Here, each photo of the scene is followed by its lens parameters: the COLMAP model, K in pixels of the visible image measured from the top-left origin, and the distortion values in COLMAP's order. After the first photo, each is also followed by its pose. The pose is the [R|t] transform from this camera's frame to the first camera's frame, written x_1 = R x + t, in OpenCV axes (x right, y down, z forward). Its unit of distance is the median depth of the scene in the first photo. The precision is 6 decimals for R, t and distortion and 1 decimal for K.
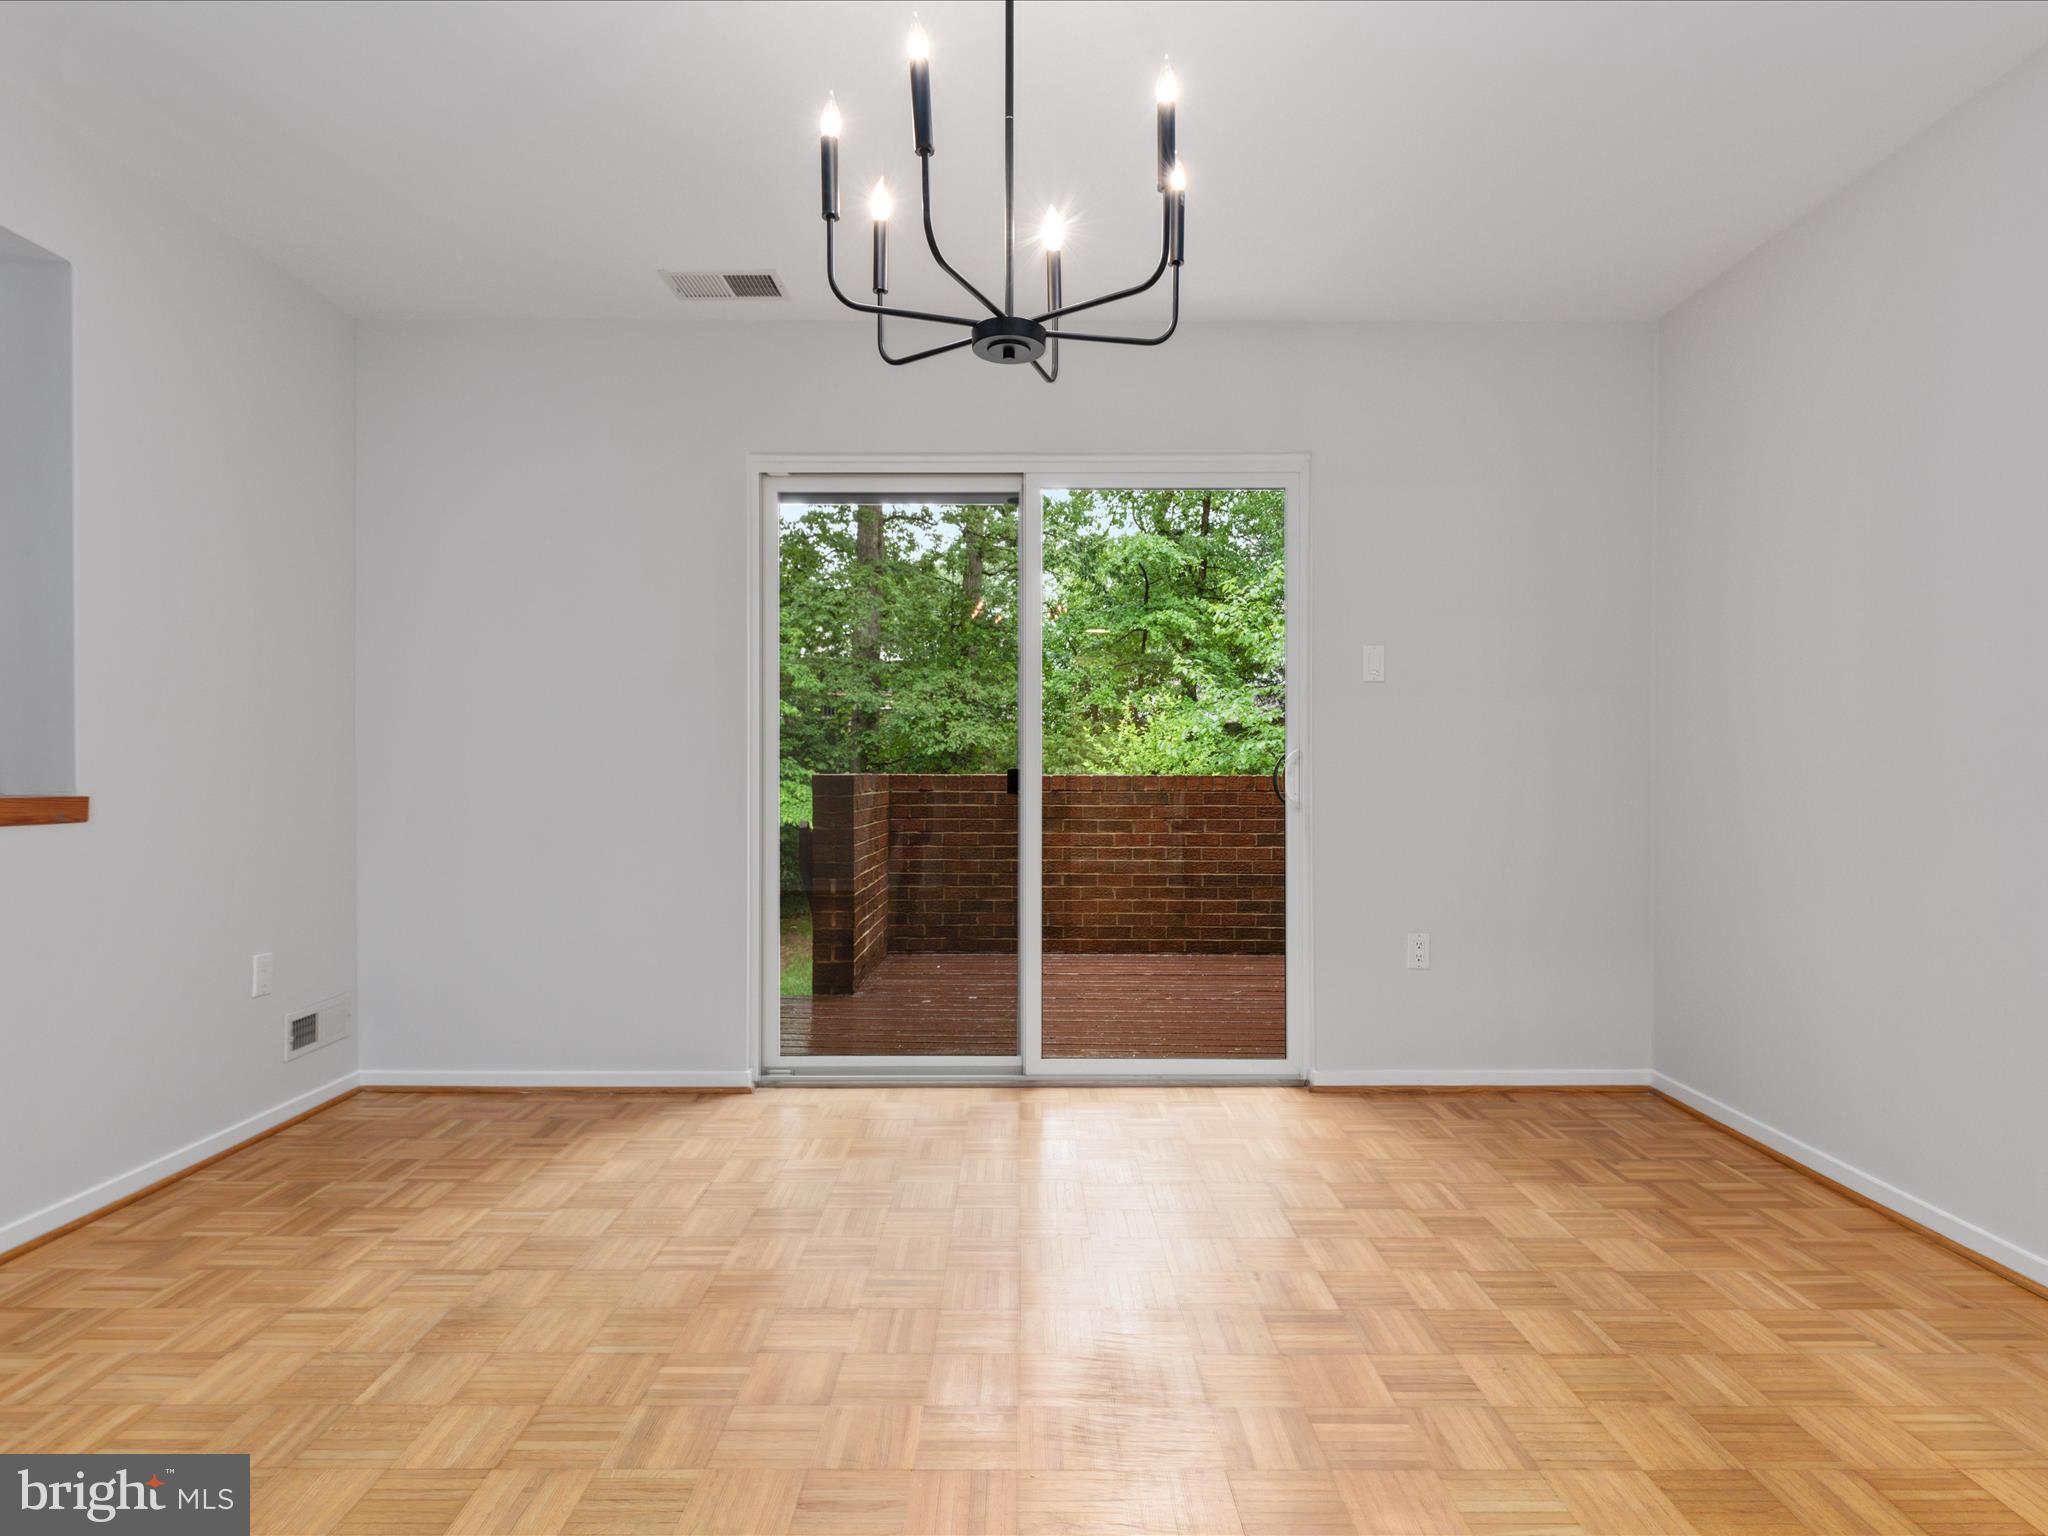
lens RADIAL K [[1045.9, 0, 1030.2], [0, 1045.9, 774.1], [0, 0, 1]] dist [0.001802, -0.001976]
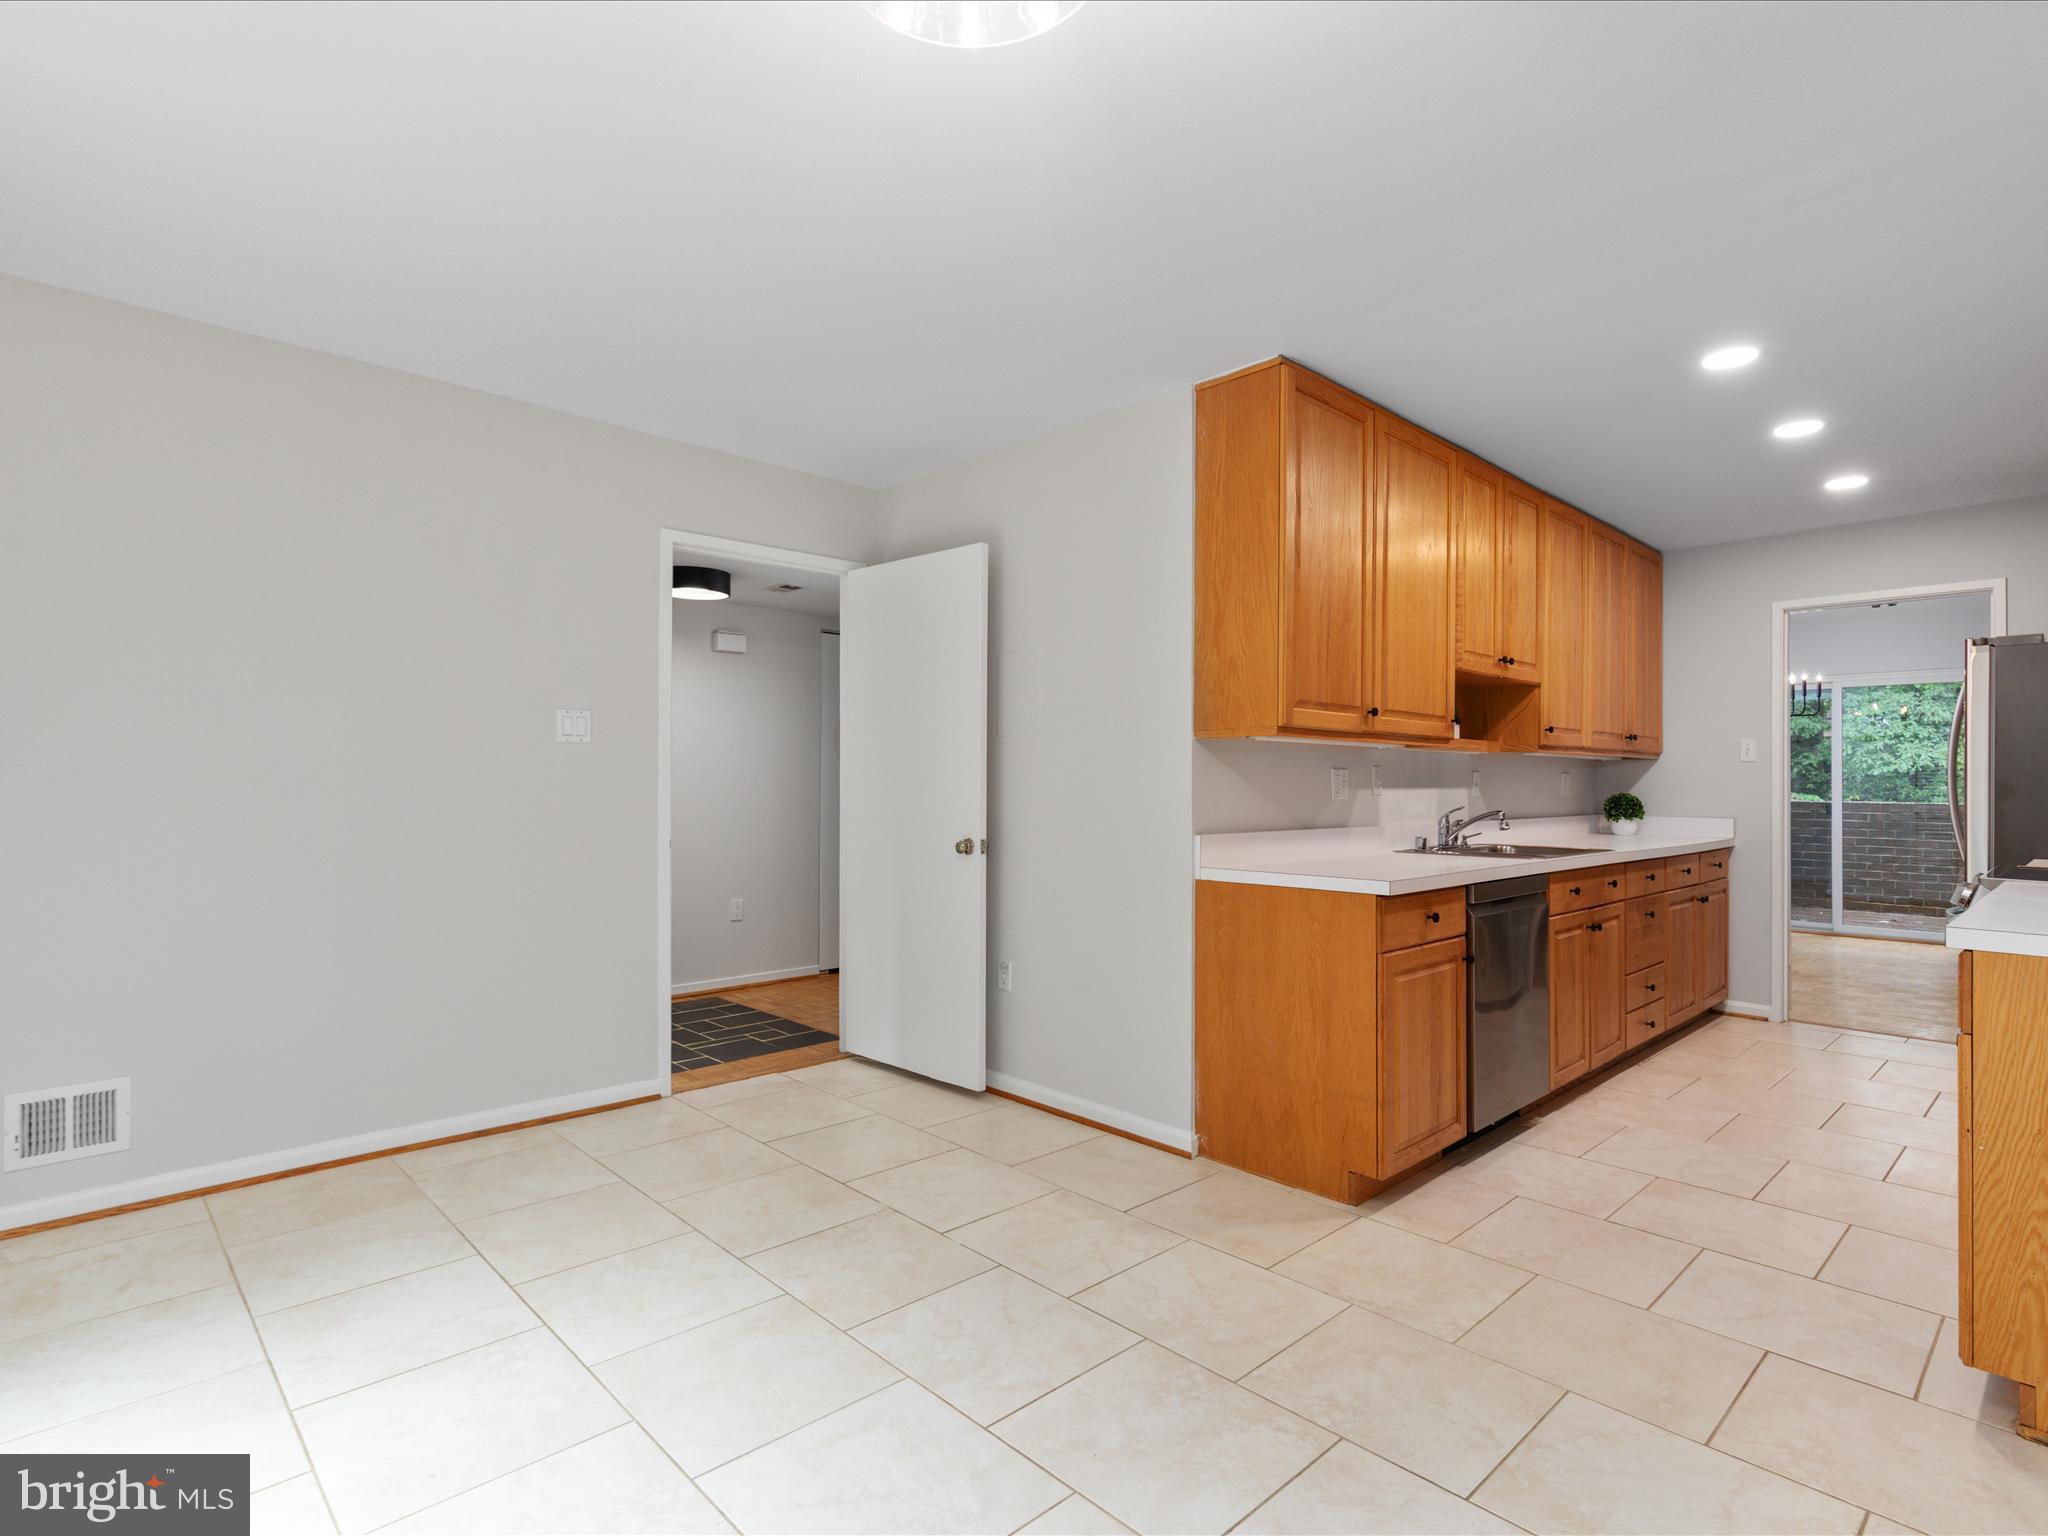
lens RADIAL K [[1045.9, 0, 1014.6], [0, 1045.9, 774.5], [0, 0, 1]] dist [0.001802, -0.001976]
pose [[0.680706, -0.003063, -0.732550, 0.254539], [-0.002870, 0.999972, -0.006849, -0.027509], [0.732551, 0.006765, 0.680678, -1.080465]]
